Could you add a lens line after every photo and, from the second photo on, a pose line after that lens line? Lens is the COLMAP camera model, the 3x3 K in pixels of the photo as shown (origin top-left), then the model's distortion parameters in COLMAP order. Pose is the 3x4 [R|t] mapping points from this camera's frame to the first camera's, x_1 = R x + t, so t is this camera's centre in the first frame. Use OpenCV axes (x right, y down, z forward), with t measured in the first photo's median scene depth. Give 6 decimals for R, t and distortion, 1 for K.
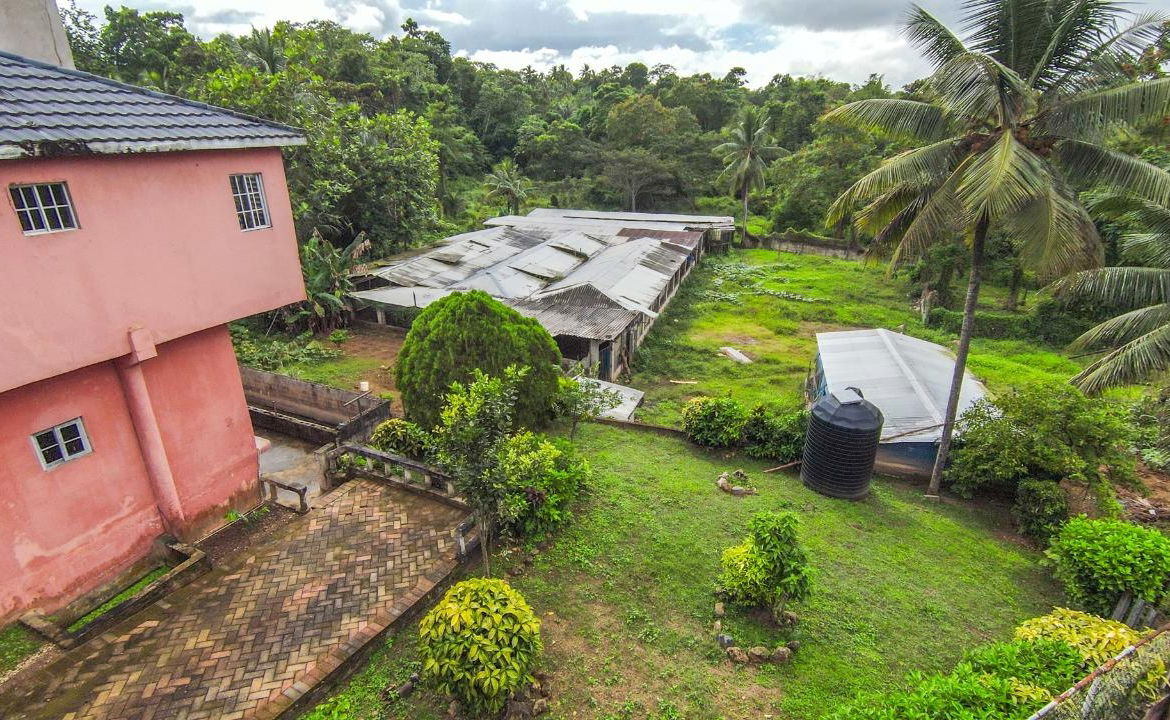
lens RADIAL K [[569.8, 0, 582.9], [0, 569.8, 359.6], [0, 0, 1]] dist [-0.002644, -0.004350]
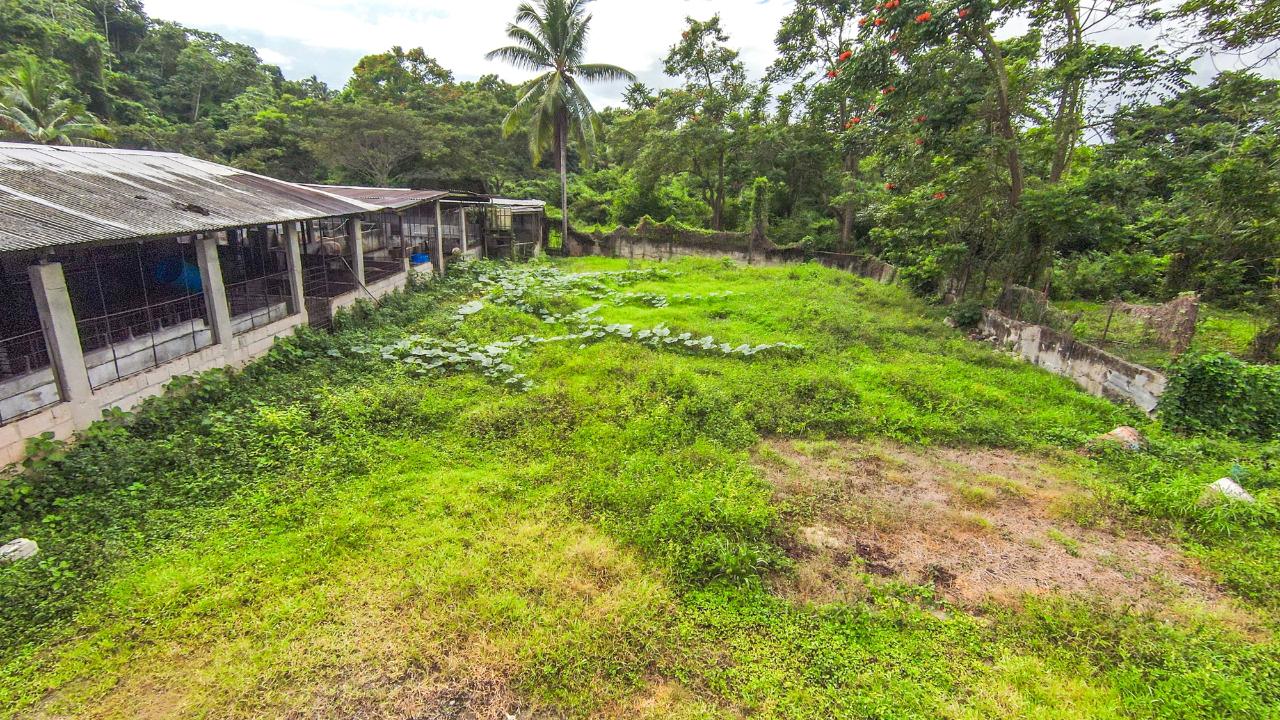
lens RADIAL K [[564.6, 0, 640.0], [0, 564.6, 360.0], [0, 0, 1]] dist [0.016430, -0.014825]
pose [[0.938165, -0.061390, 0.340701, 0.237747], [0.090161, 0.993517, -0.069251, -0.082633], [-0.334241, 0.095687, 0.937618, 0.726757]]
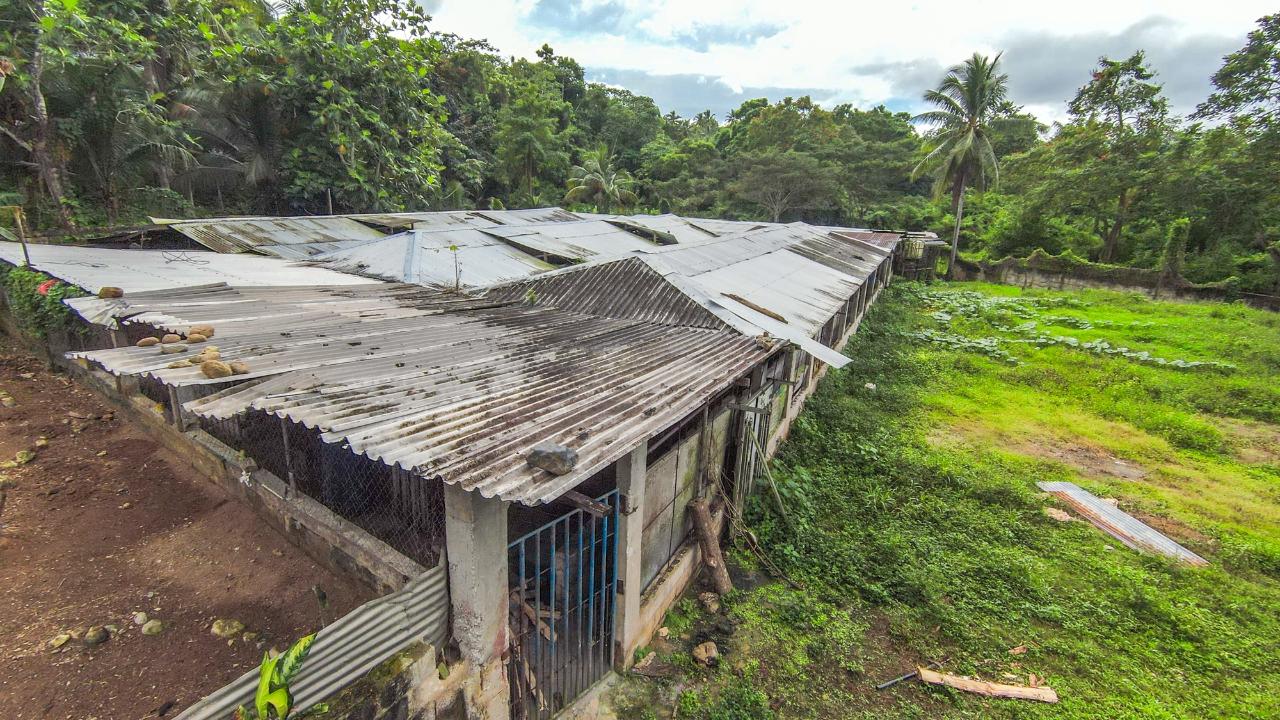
lens RADIAL K [[569.8, 0, 637.8], [0, 569.8, 359.6], [0, 0, 1]] dist [-0.002713, -0.004286]
pose [[0.987856, 0.074548, -0.136323, 0.048830], [-0.087666, 0.991808, -0.092902, -0.031430], [0.128280, 0.103725, 0.986299, 0.518476]]
